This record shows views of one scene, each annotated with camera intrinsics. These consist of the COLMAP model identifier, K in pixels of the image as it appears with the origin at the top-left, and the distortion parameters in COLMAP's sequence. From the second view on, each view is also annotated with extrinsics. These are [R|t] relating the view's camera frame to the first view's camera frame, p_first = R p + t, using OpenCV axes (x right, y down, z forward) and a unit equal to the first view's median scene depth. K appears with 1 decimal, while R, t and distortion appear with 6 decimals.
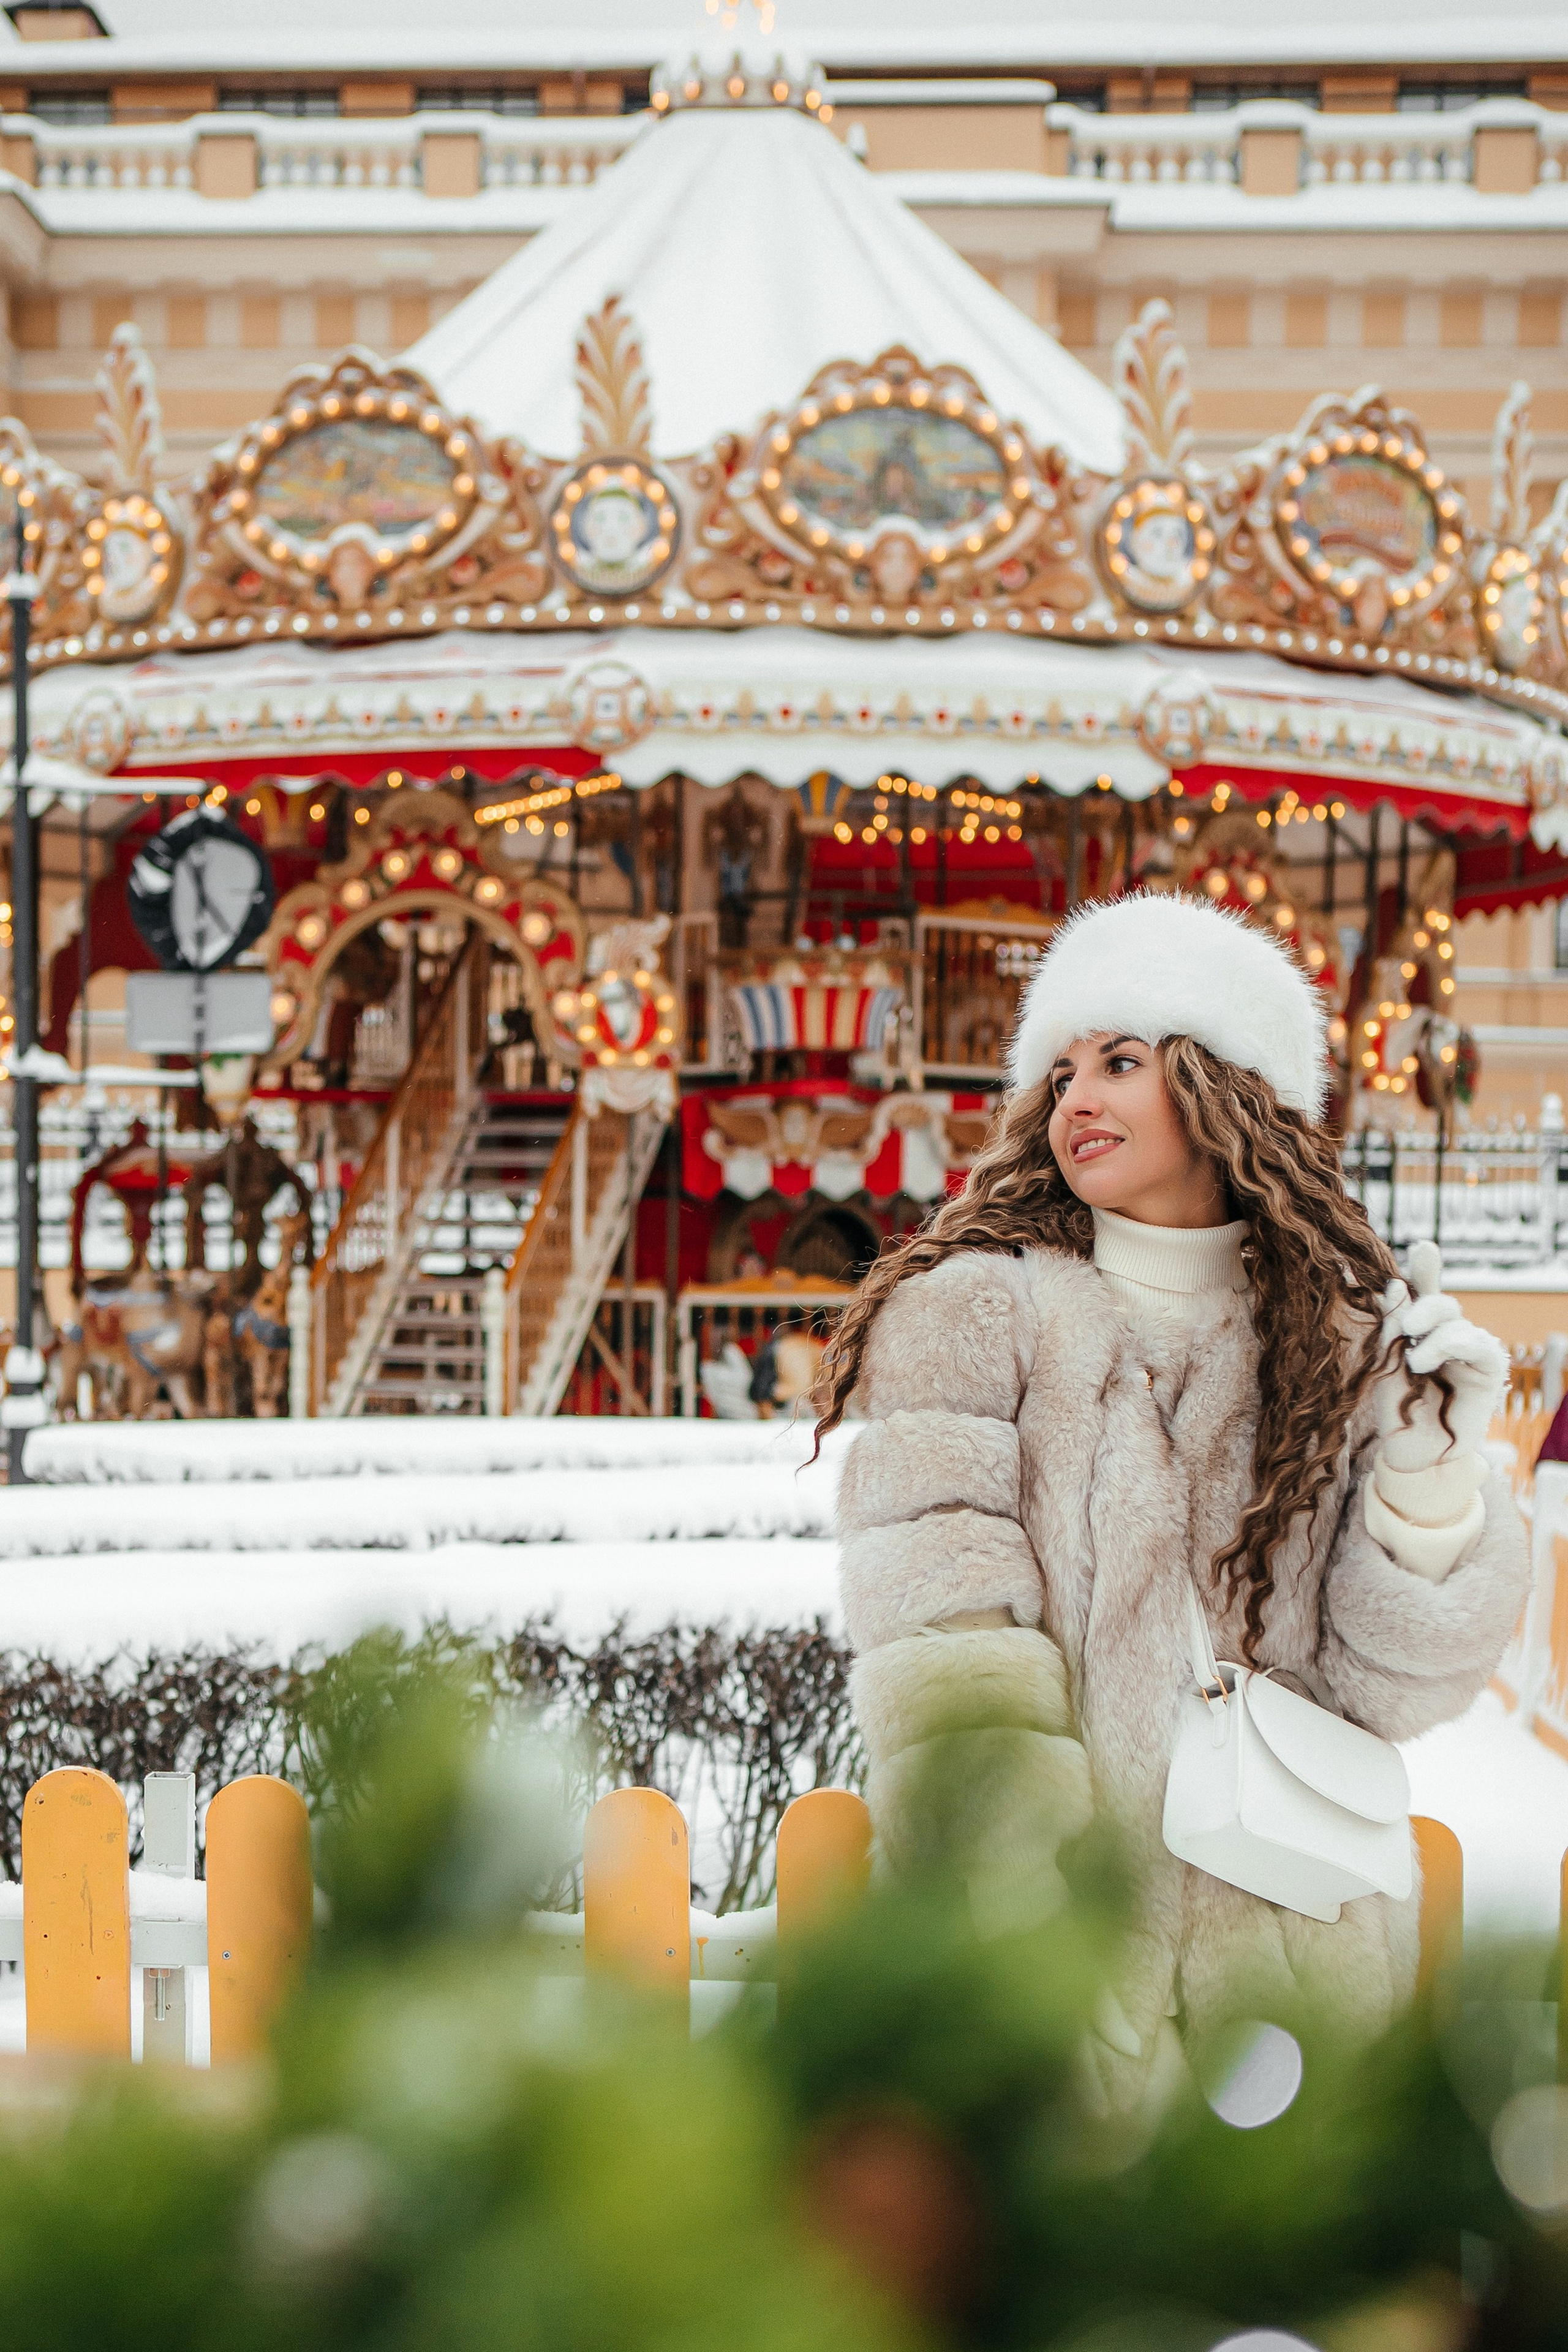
lens RADIAL K [[2414.0, 0, 841.7], [0, 2414.0, 1226.0], [0, 0, 1]] dist [-0.032136, 0.035564]
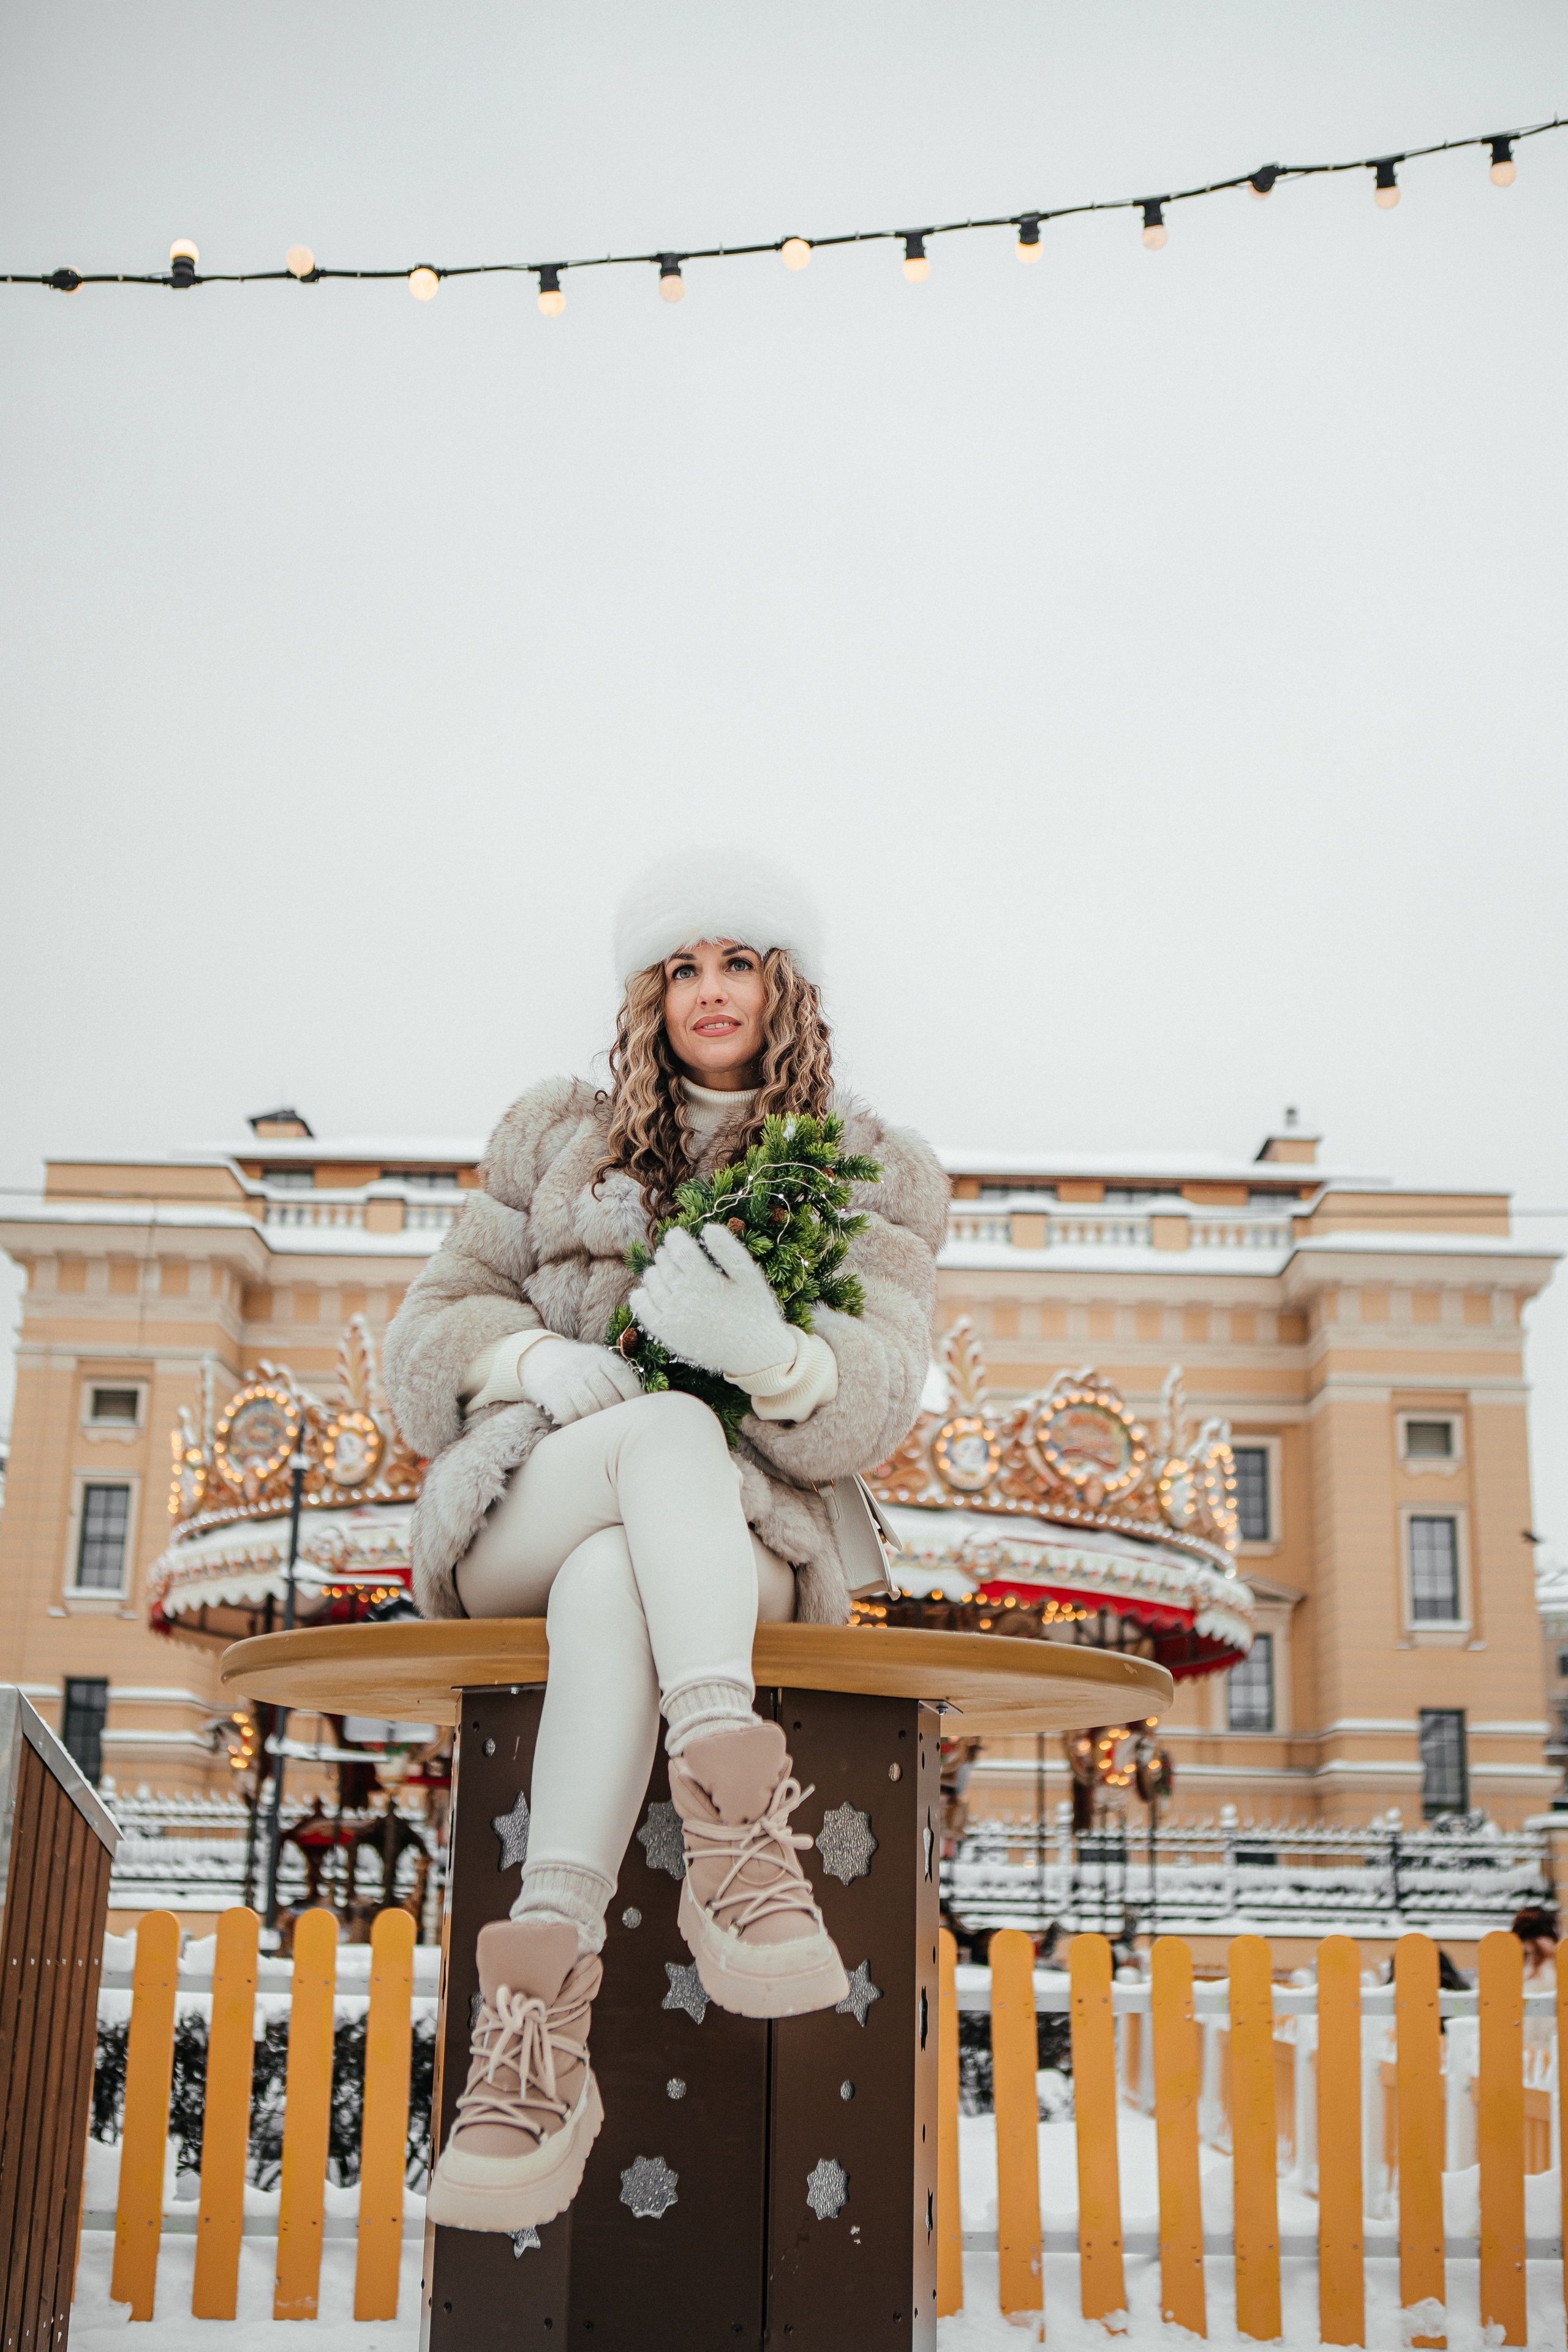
lens RADIAL K [[3169.8, 0, 784.0], [0, 3169.8, 1176.0], [0, 0, 1]] dist [-0.018894, -0.003668]
pose [[0.996667, 0.026770, 0.077057, -0.172290], [0.003050, 0.931729, -0.363142, 0.340328], [-0.081517, 0.362167, 0.928542, -1.116557]]
